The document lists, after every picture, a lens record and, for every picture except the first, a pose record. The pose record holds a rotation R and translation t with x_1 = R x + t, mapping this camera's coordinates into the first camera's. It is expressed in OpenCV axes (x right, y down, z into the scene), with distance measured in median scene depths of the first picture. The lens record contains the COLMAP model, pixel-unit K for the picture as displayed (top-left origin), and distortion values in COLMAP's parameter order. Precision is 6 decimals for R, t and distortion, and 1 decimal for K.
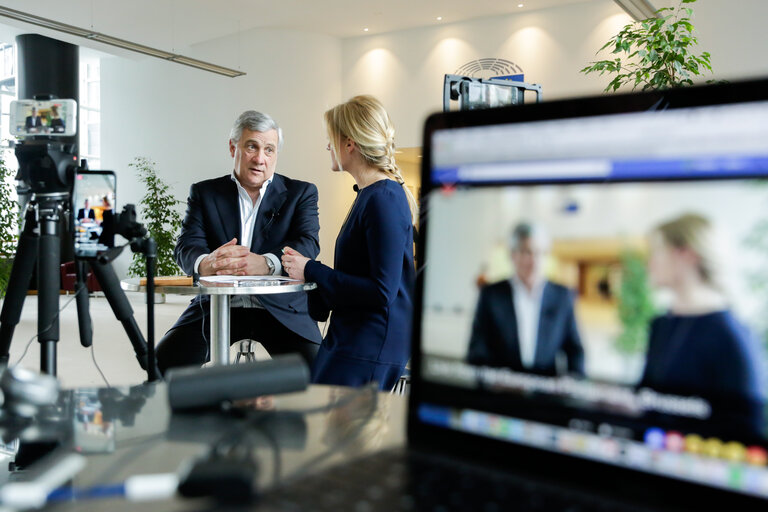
lens RADIAL K [[796.0, 0, 422.5], [0, 796.0, 254.8], [0, 0, 1]] dist [0.118692, -0.311081]
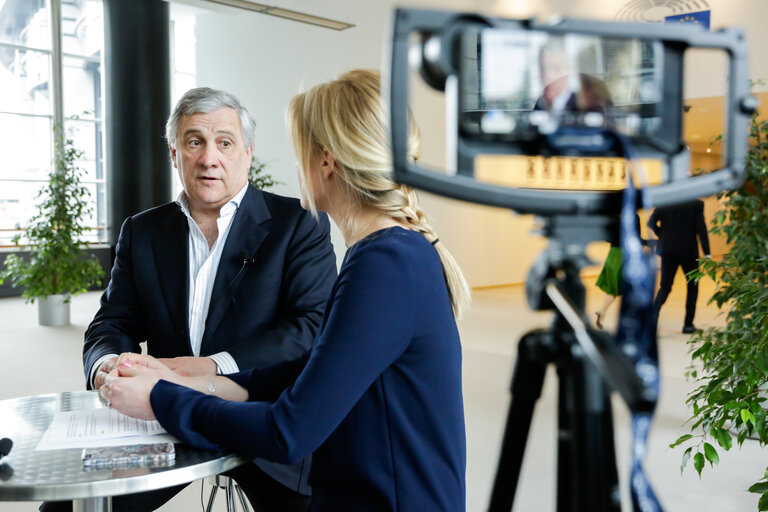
lens RADIAL K [[972.0, 0, 384.0], [0, 972.0, 256.0], [0, 0, 1]] dist [-0.012228, -0.026545]
pose [[0.980420, 0.002923, -0.196895, 0.056839], [0.000392, 0.999859, 0.016794, -0.086969], [0.196916, -0.016543, 0.980281, 0.401118]]
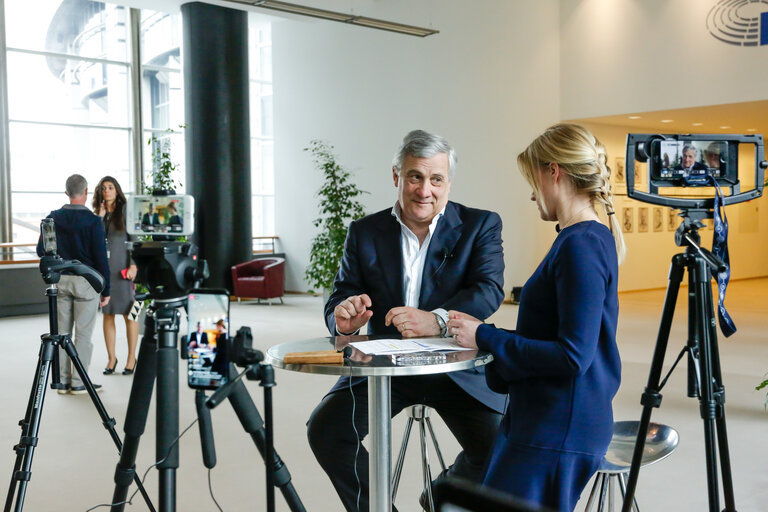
lens RADIAL K [[1013.4, 0, 384.0], [0, 1013.4, 256.0], [0, 0, 1]] dist [0.031873, -0.021983]
pose [[0.962225, -0.010480, -0.272055, 0.041701], [0.012540, 0.999904, 0.005834, -0.069577], [0.271968, -0.009025, 0.962264, -0.013006]]
